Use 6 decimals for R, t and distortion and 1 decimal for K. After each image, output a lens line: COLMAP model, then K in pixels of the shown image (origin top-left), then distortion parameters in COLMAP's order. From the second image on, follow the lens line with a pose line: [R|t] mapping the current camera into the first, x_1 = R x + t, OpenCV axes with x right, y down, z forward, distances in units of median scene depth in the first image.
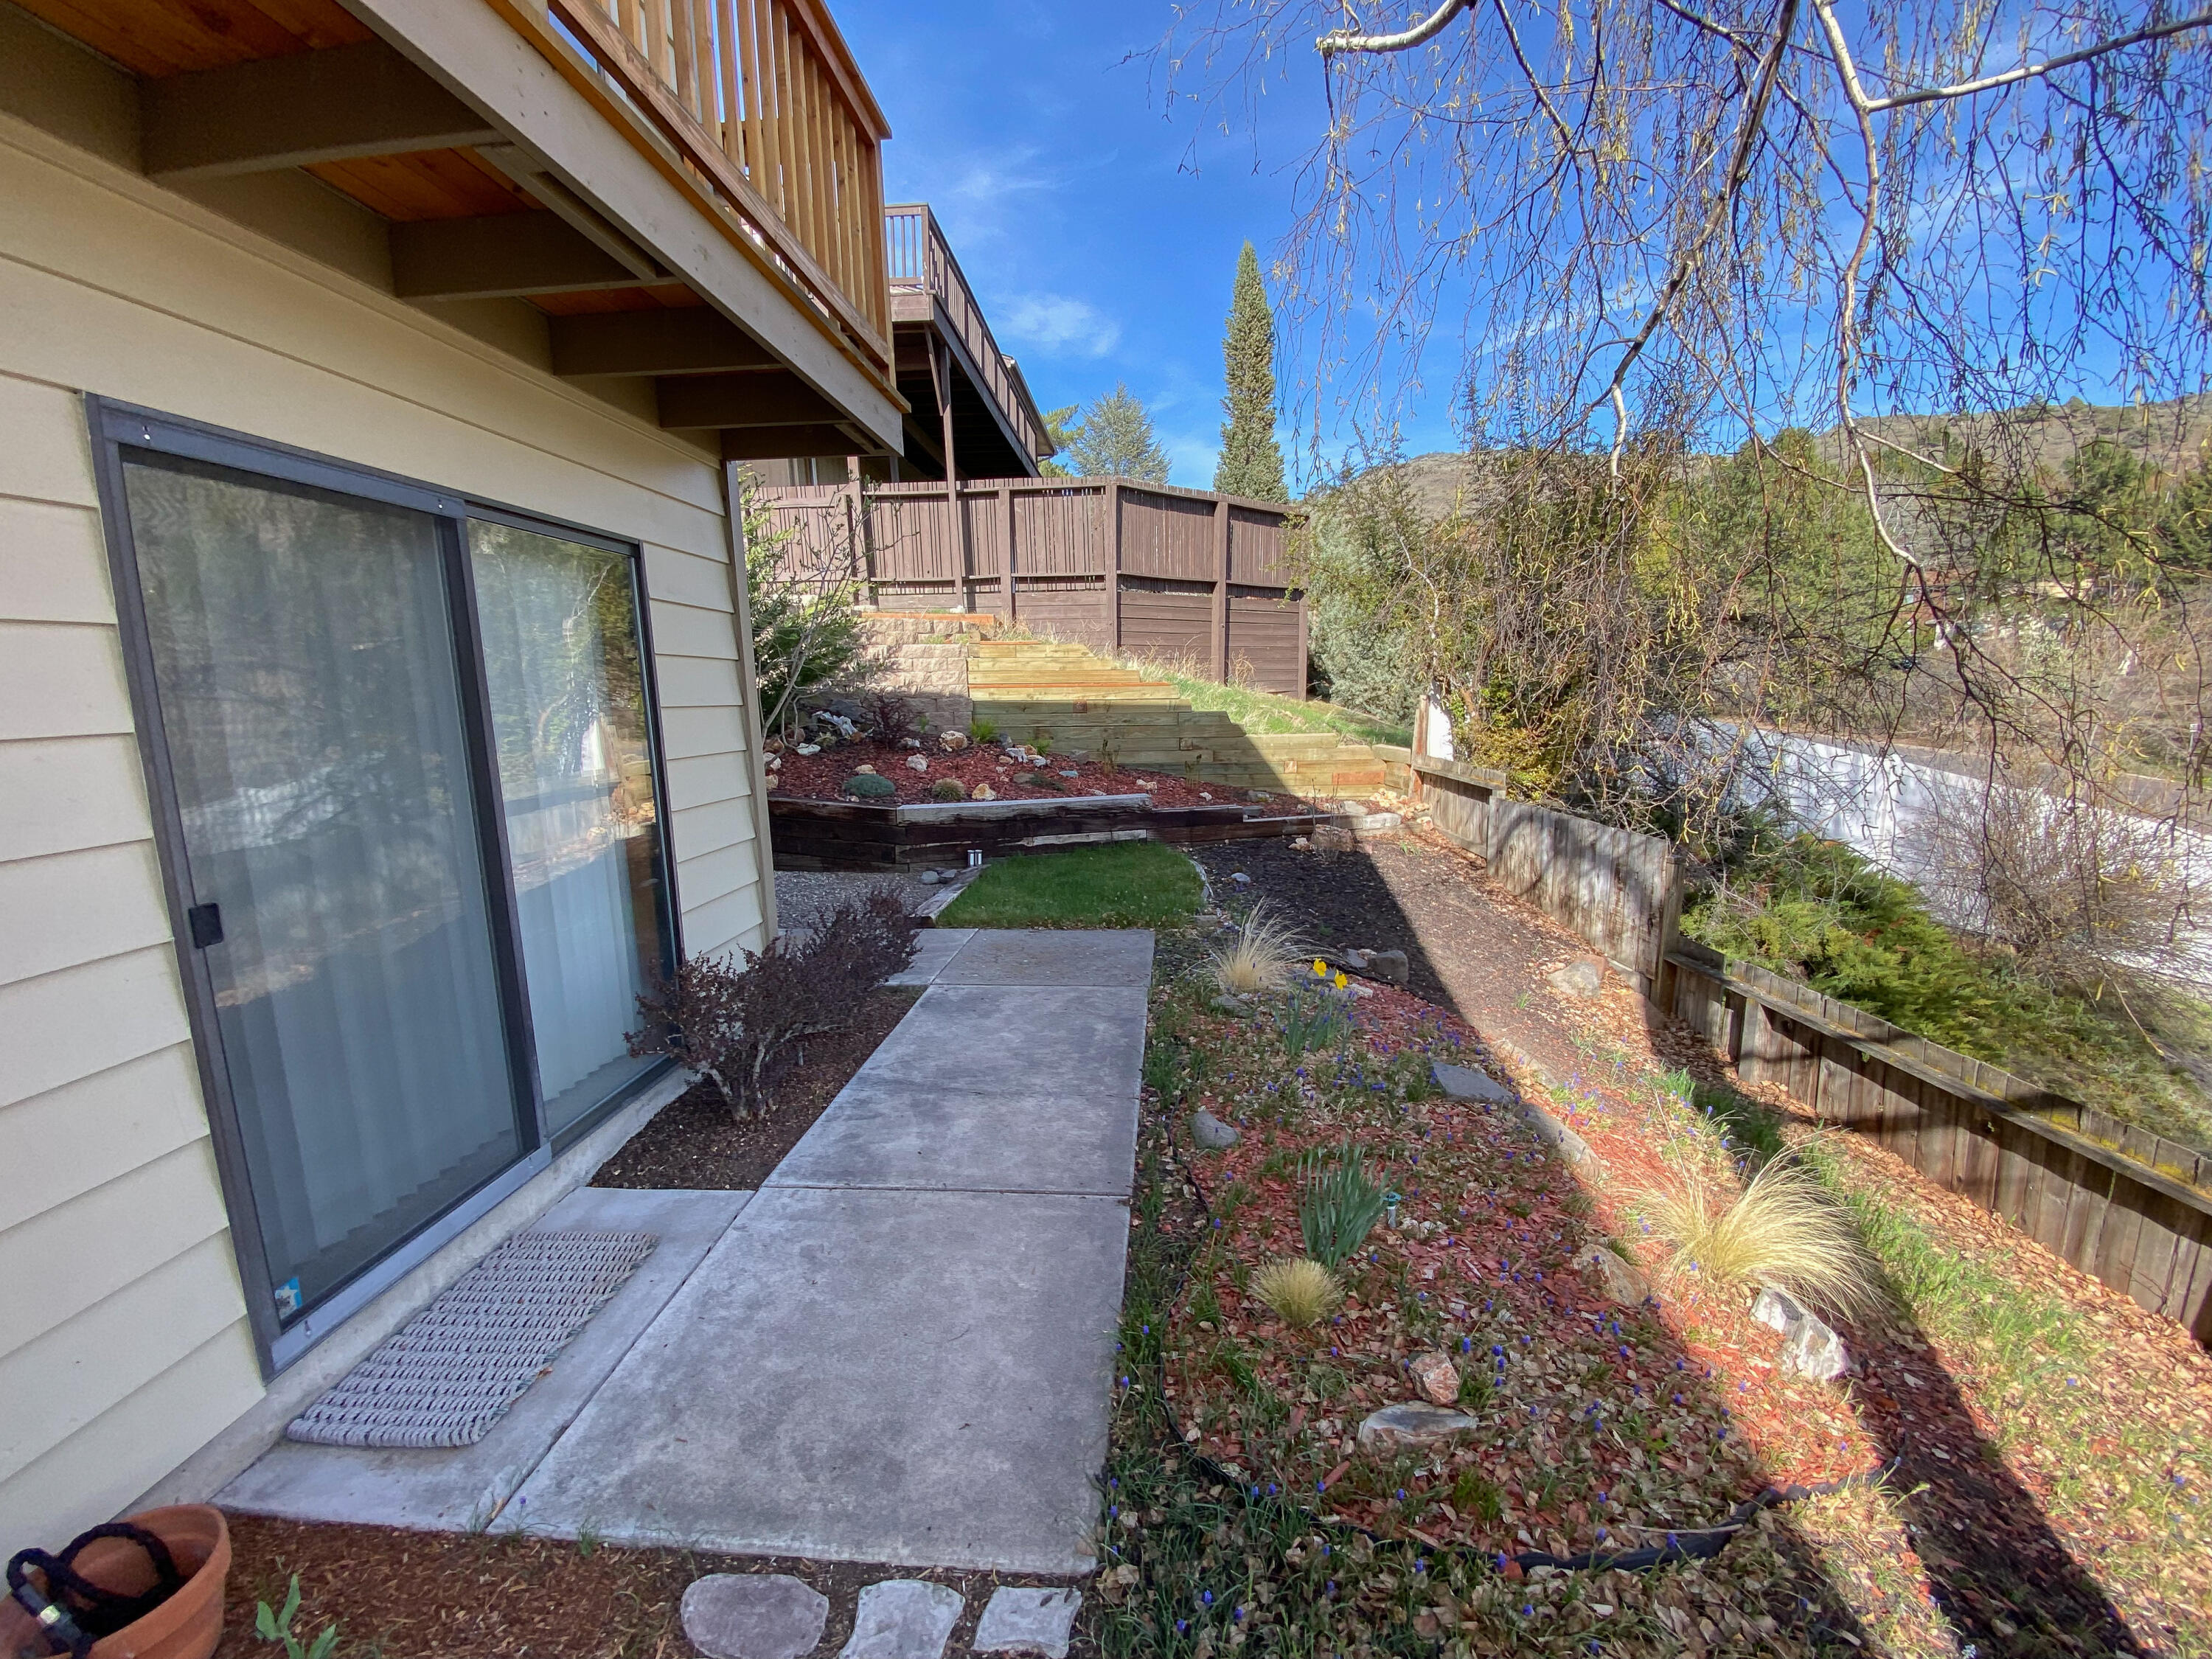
lens RADIAL K [[892.8, 0, 1093.7], [0, 892.8, 834.2], [0, 0, 1]] dist [0.022414, -0.022167]
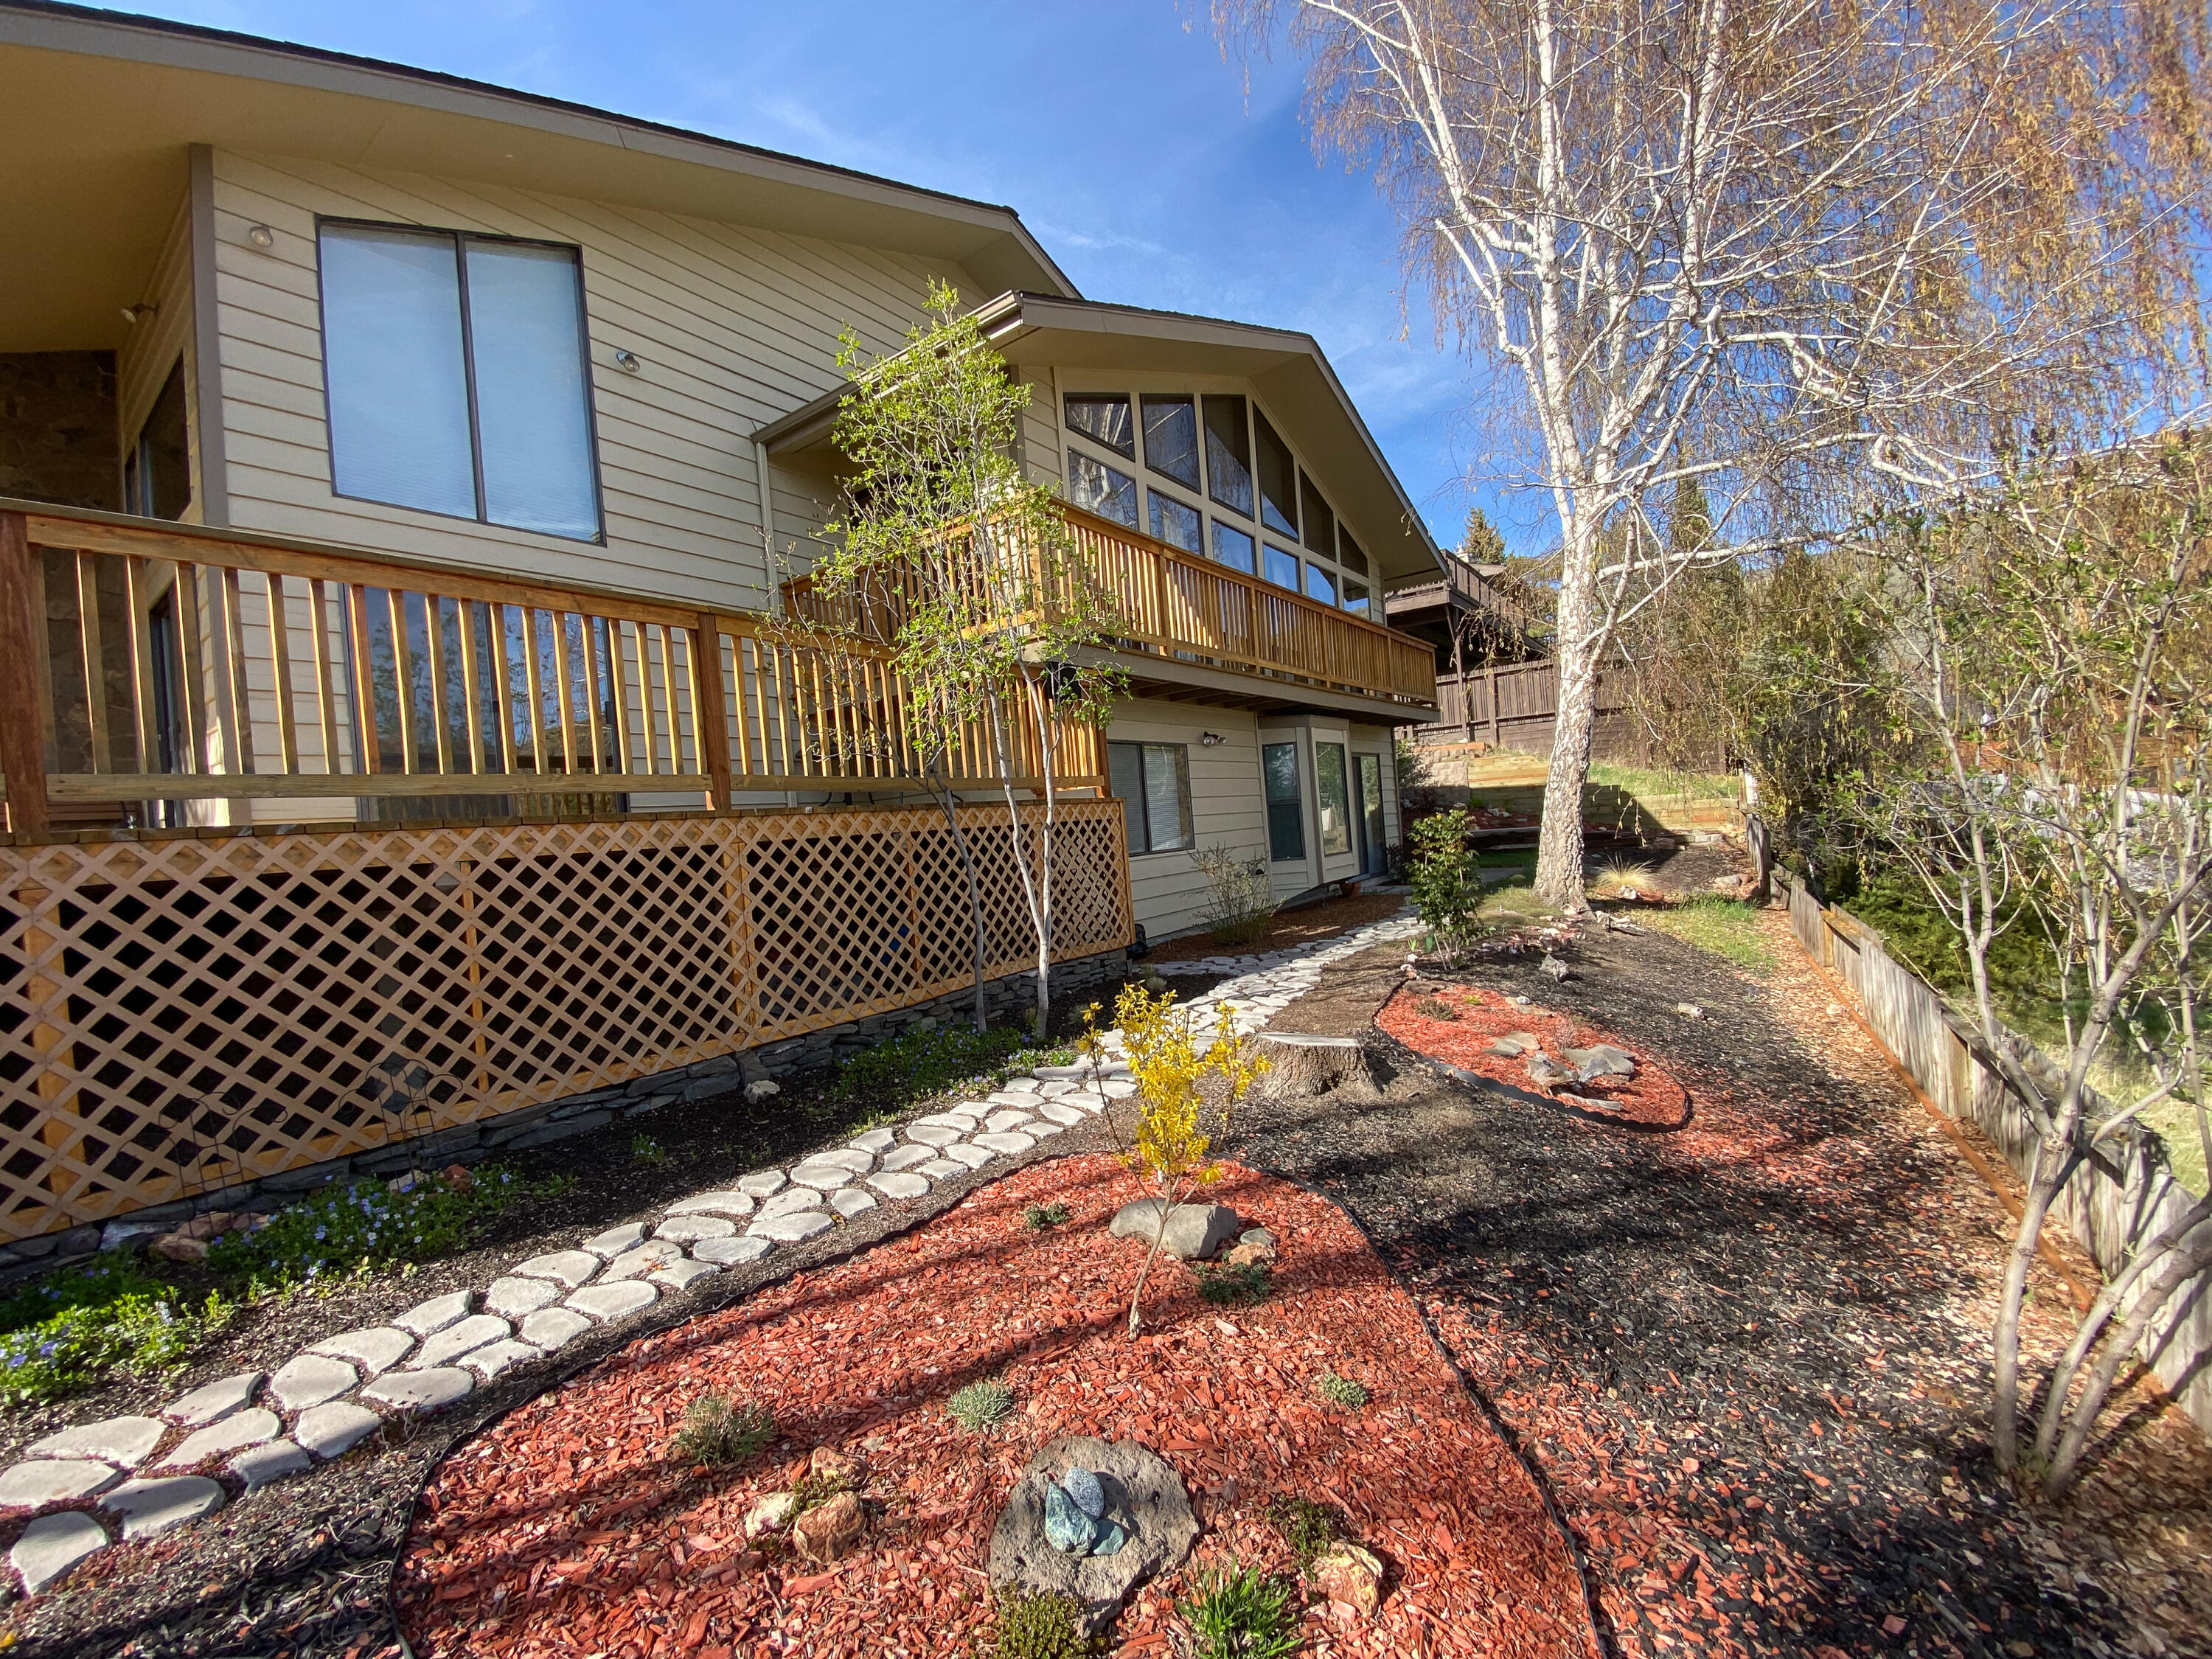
lens RADIAL K [[892.8, 0, 1093.7], [0, 892.8, 834.2], [0, 0, 1]] dist [0.022414, -0.022167]
pose [[0.846567, -0.033840, -0.531206, 0.207892], [-0.023330, 0.994659, -0.100544, 0.174007], [0.531771, 0.097510, 0.841256, -1.114891]]
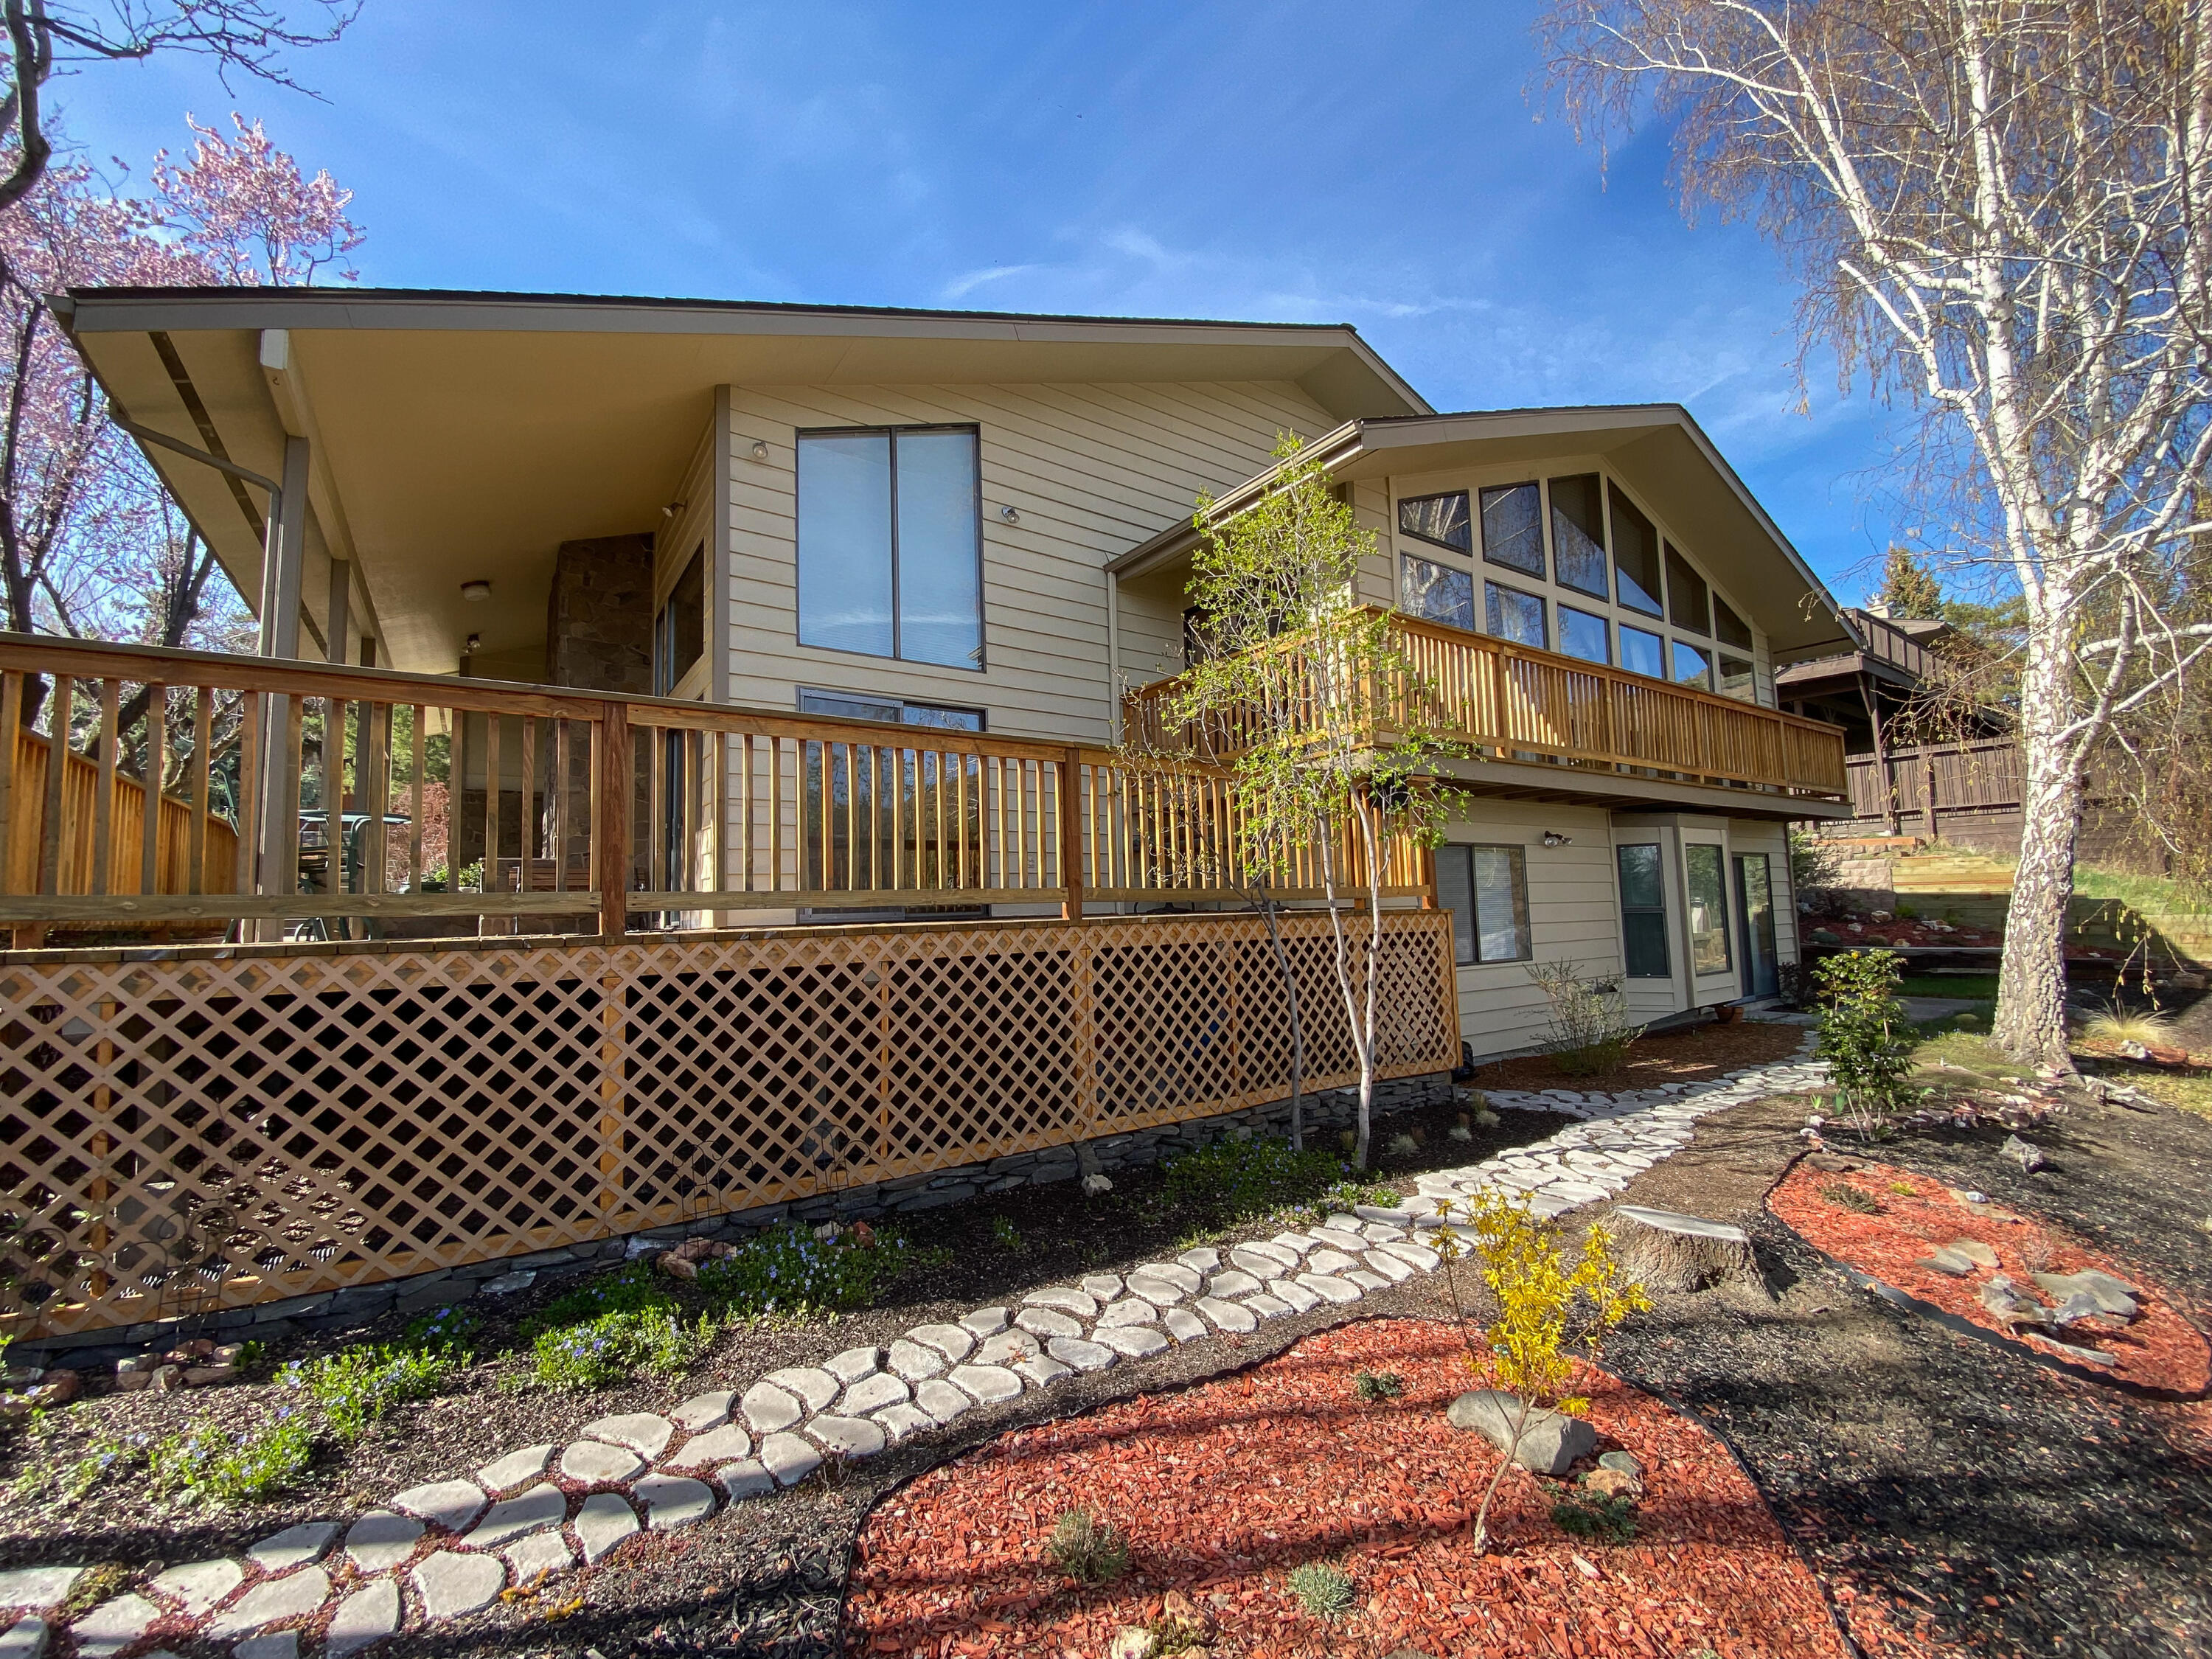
lens RADIAL K [[885.8, 0, 1107.6], [0, 885.8, 843.8], [0, 0, 1]] dist [0.022373, -0.021415]
pose [[0.634218, -0.050467, -0.771505, 0.208305], [-0.109220, 0.982012, -0.154022, 0.169515], [0.765401, 0.181947, 0.617298, -1.119955]]
